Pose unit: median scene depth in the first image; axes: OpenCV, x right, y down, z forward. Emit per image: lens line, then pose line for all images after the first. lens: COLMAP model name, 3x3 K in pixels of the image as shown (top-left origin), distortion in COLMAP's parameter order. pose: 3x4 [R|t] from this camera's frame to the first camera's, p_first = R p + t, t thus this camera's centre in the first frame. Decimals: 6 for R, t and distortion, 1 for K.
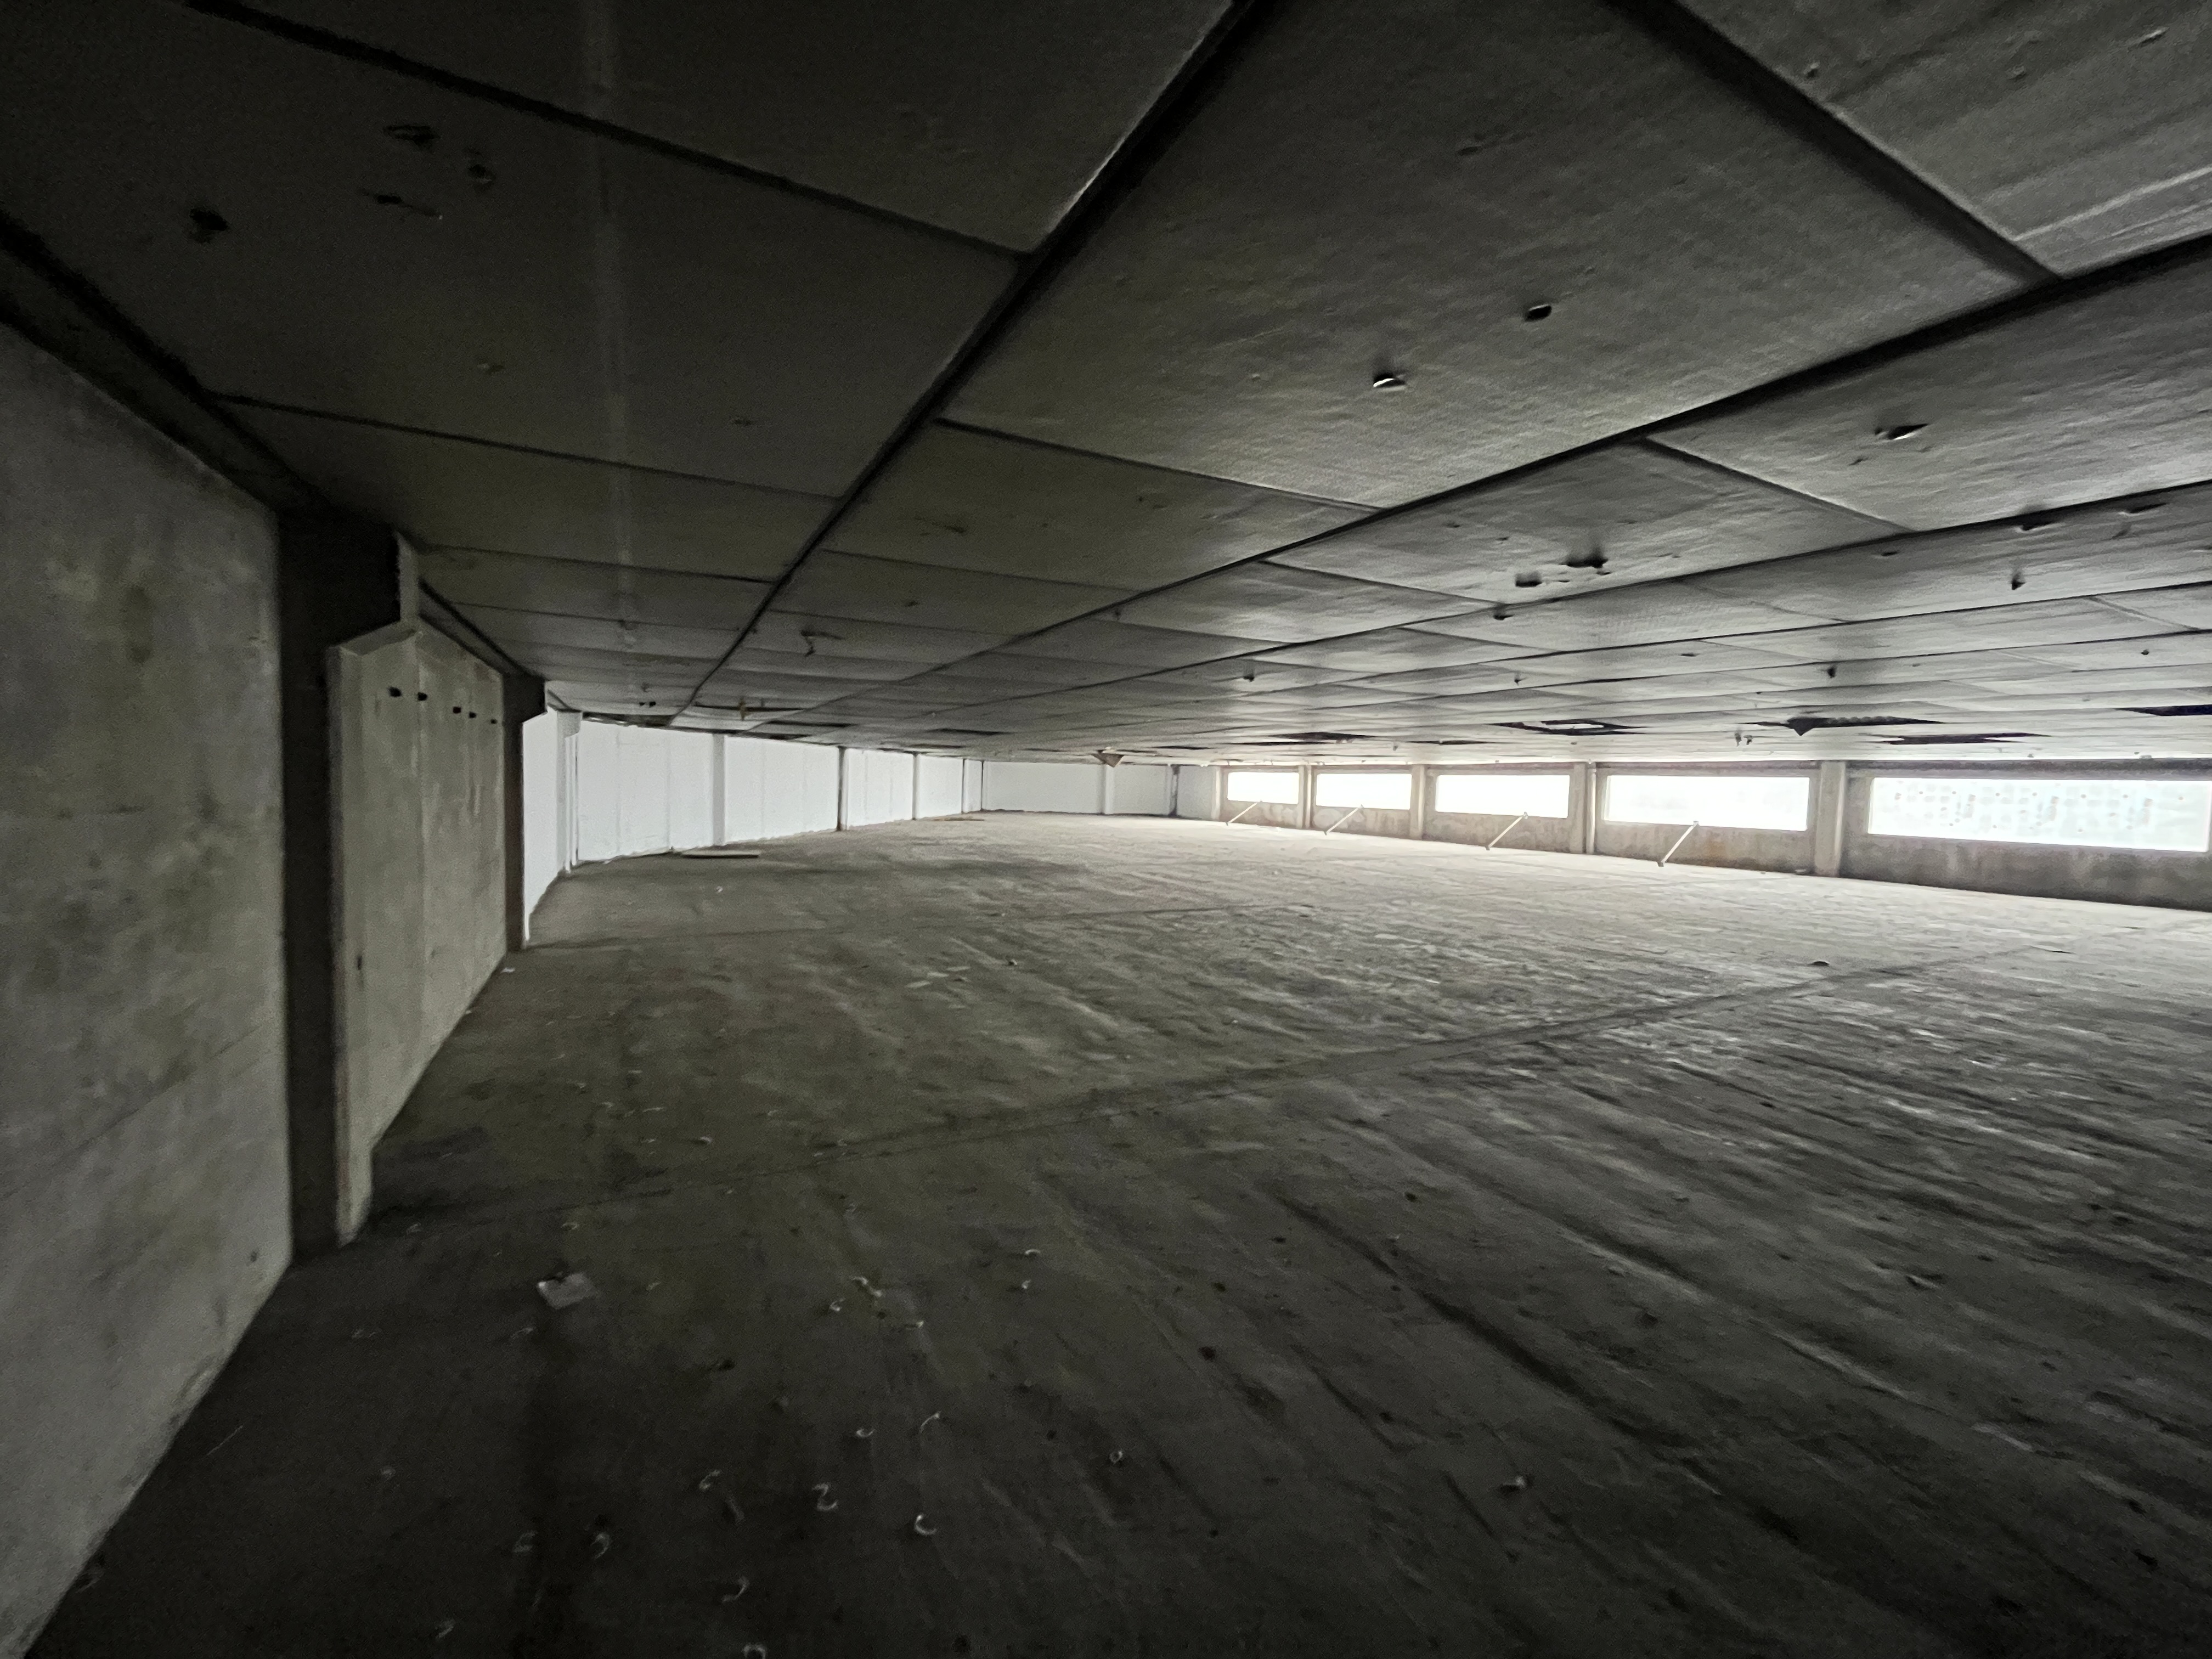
lens RADIAL K [[896.4, 0, 1103.4], [0, 896.4, 825.4], [0, 0, 1]] dist [-0.002664, -0.000029]
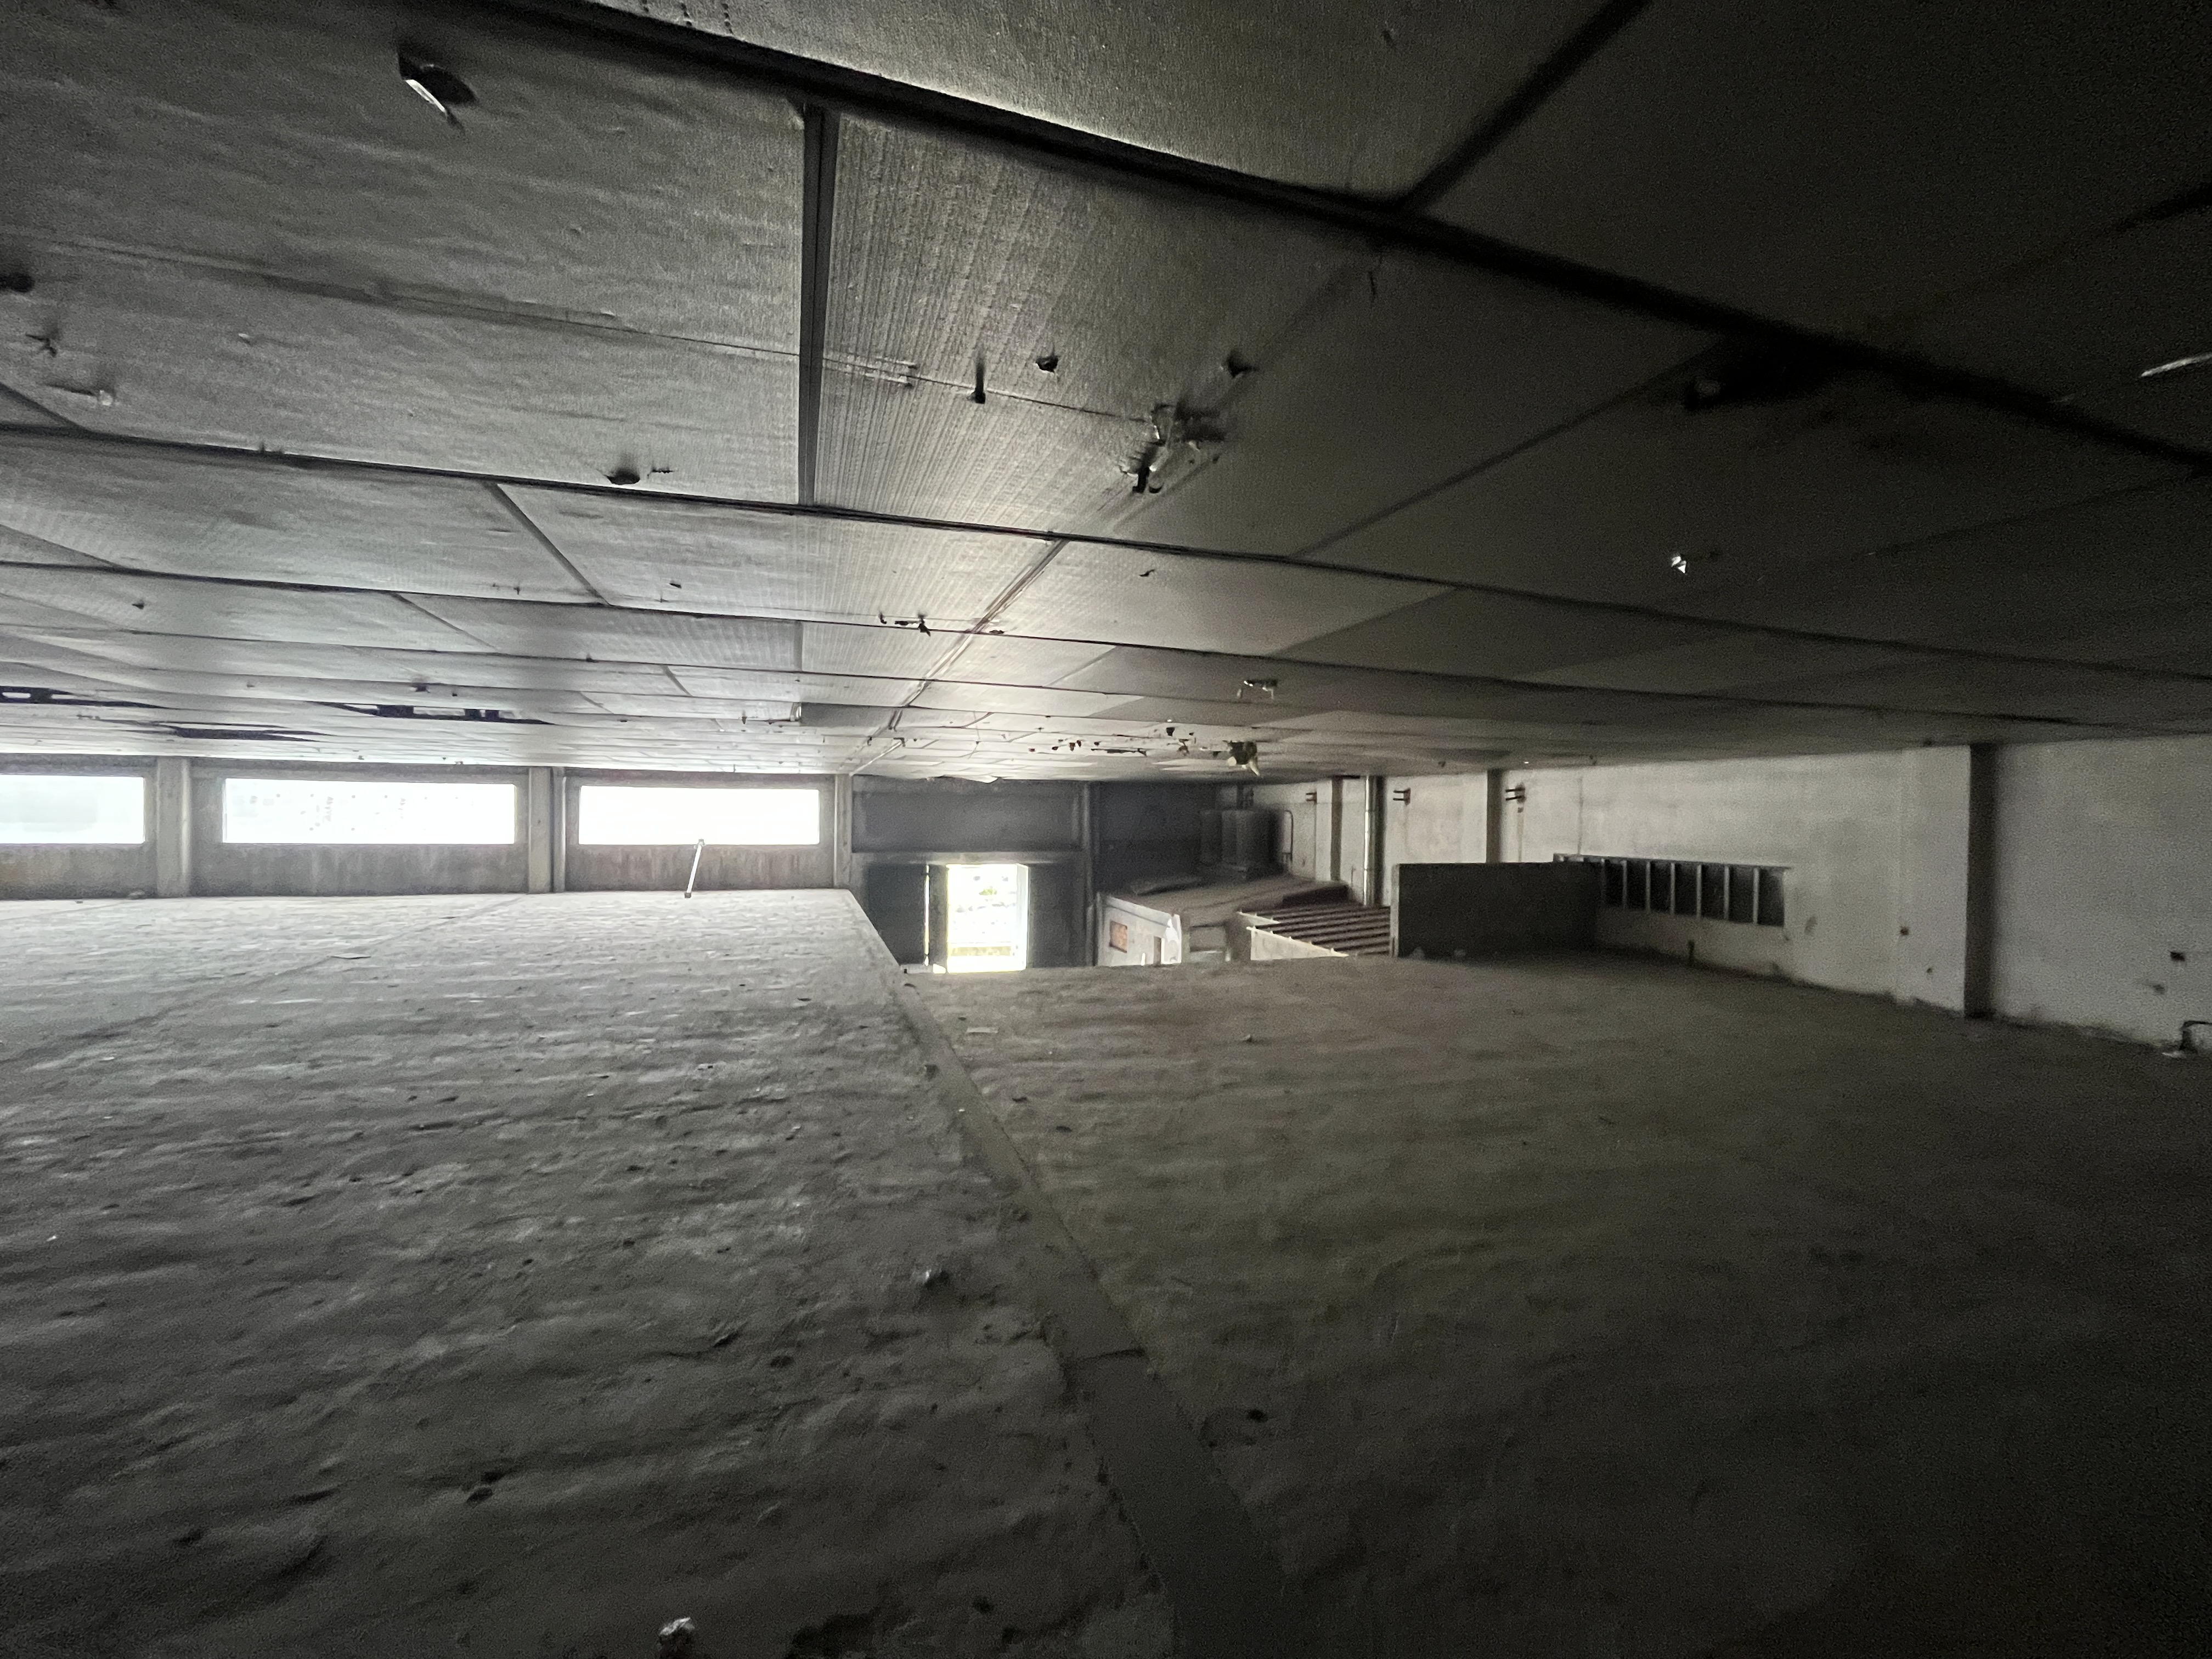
lens RADIAL K [[896.4, 0, 1105.6], [0, 896.4, 829.6], [0, 0, 1]] dist [-0.002664, -0.000029]
pose [[0.149359, -0.041542, 0.987910, 0.120753], [0.040291, 0.998543, 0.035898, -0.000295], [-0.987962, 0.034442, 0.150815, 0.020346]]
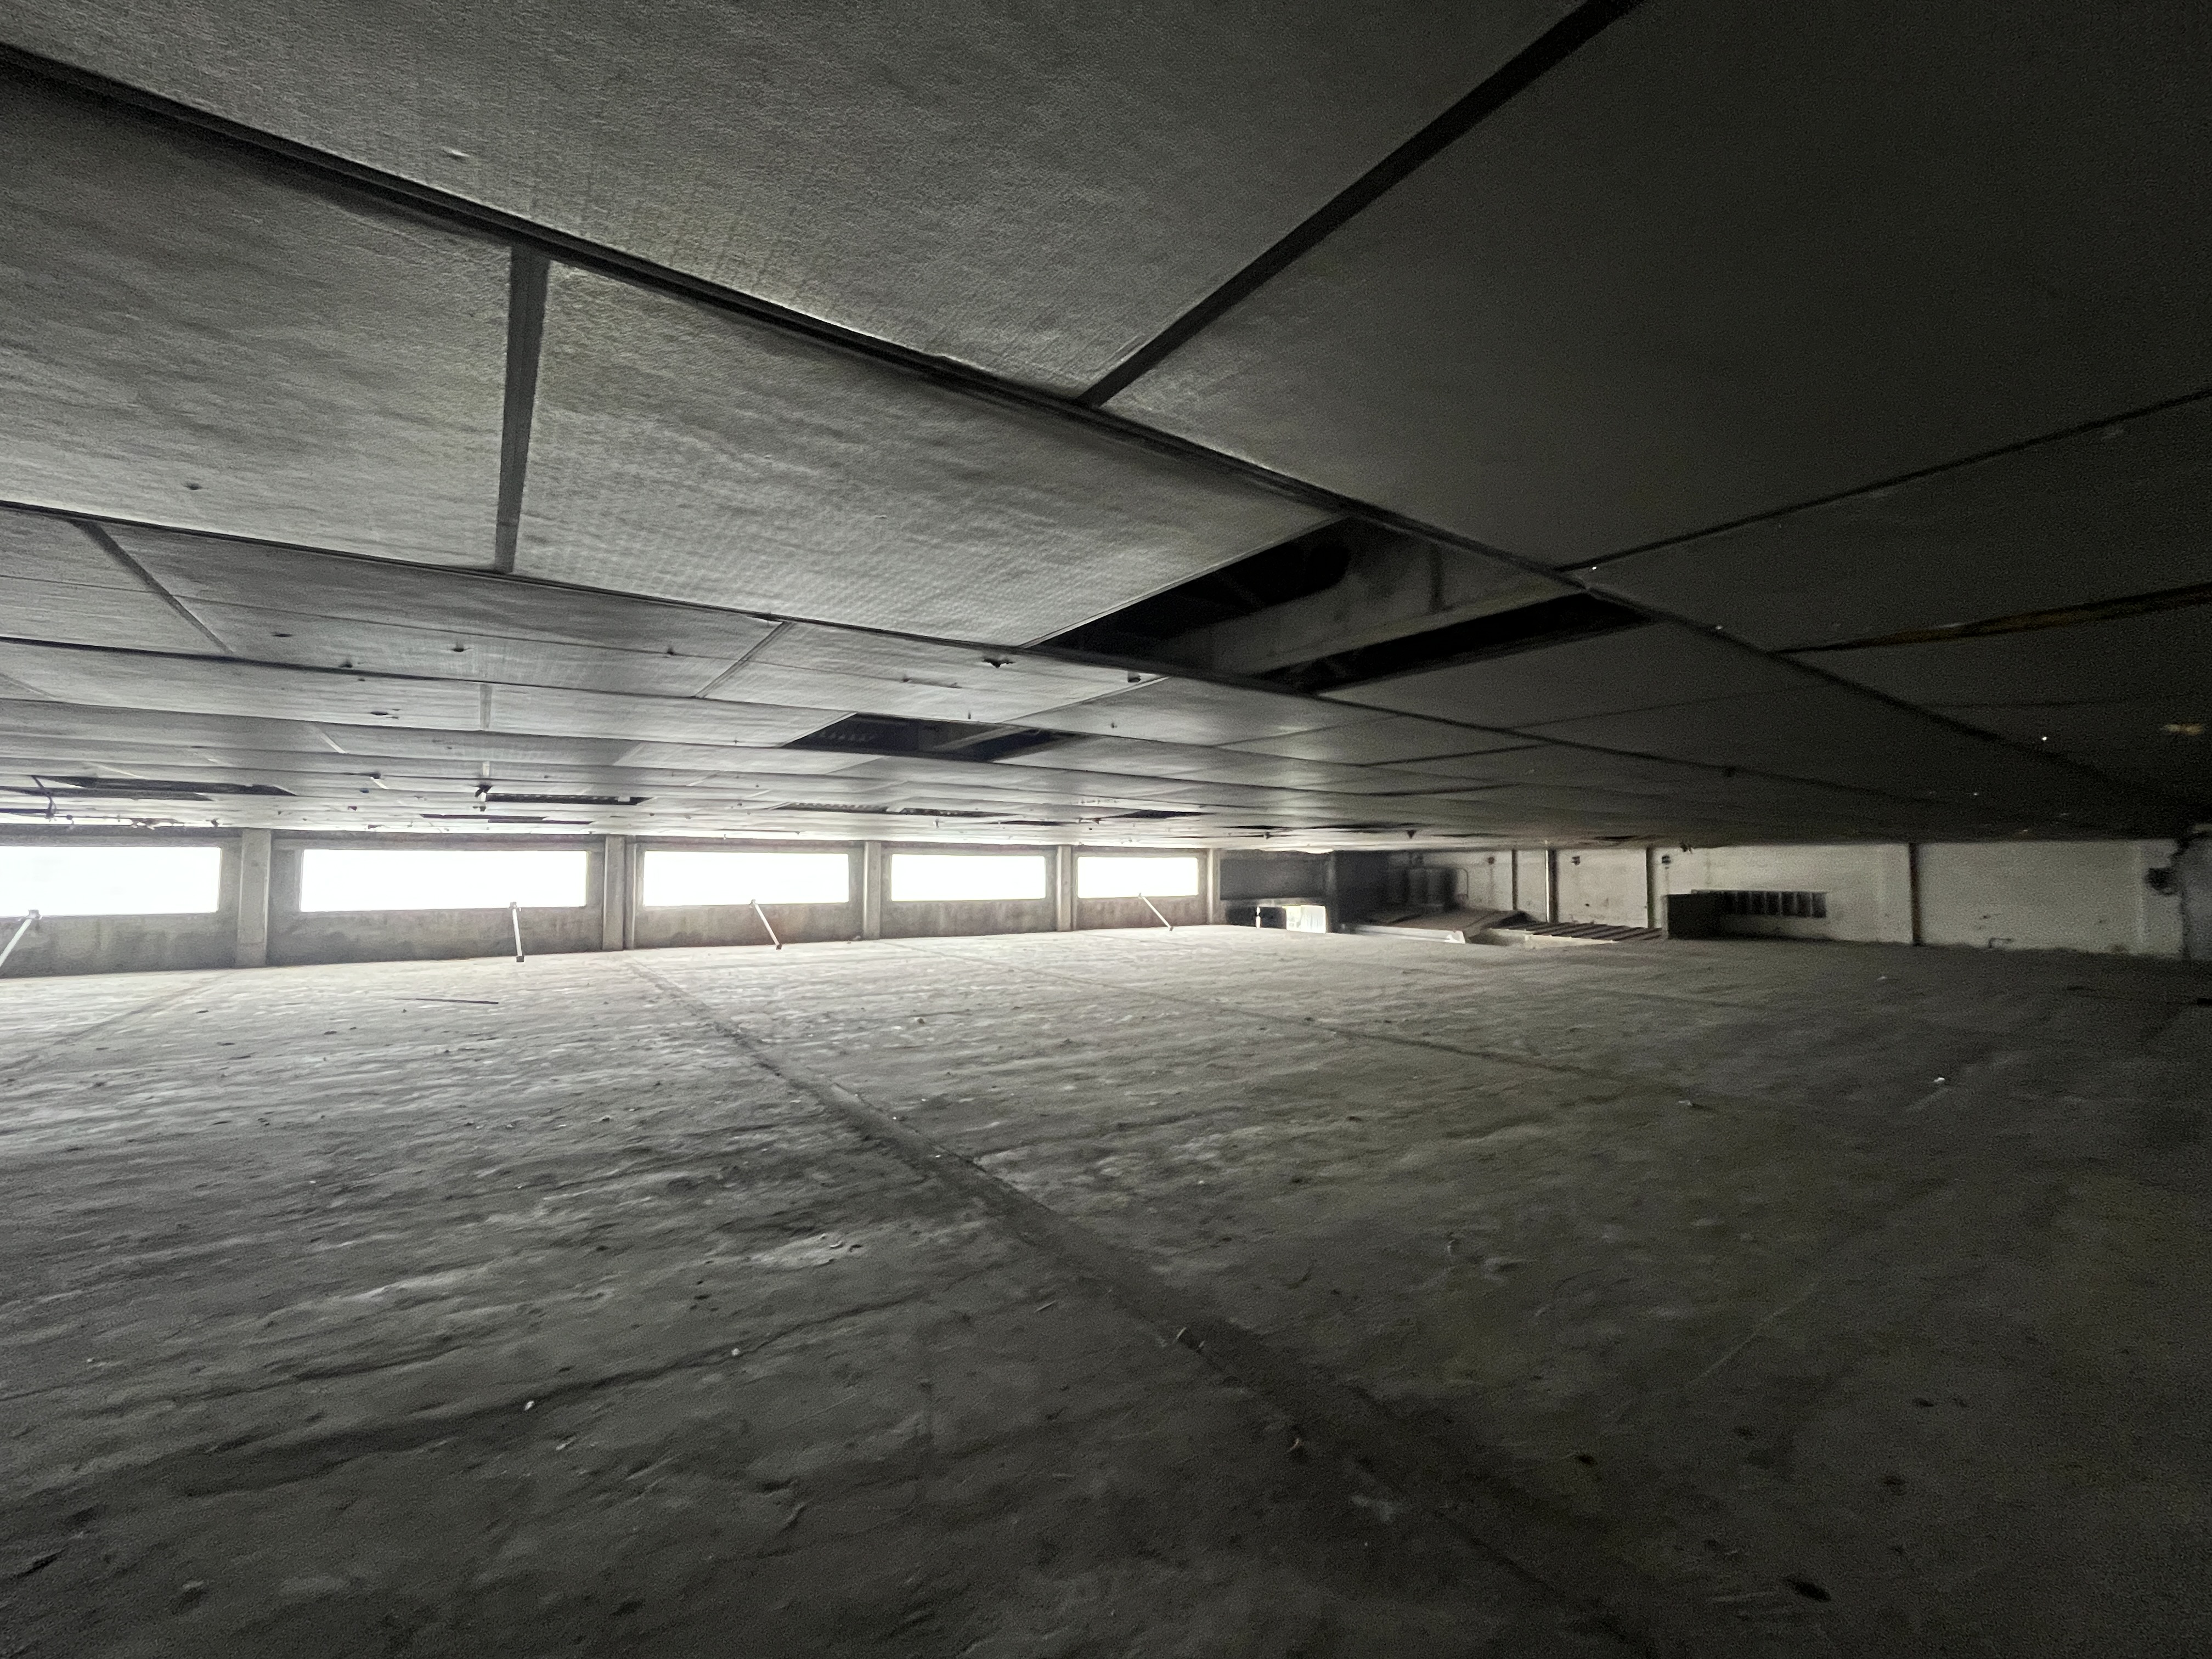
lens RADIAL K [[896.4, 0, 1103.0], [0, 896.4, 839.9], [0, 0, 1]] dist [-0.002664, -0.000029]
pose [[-0.129913, 0.010009, 0.991475, -0.387345], [0.045136, 0.998972, -0.004171, -0.053779], [-0.990497, 0.044210, -0.130232, 0.838623]]
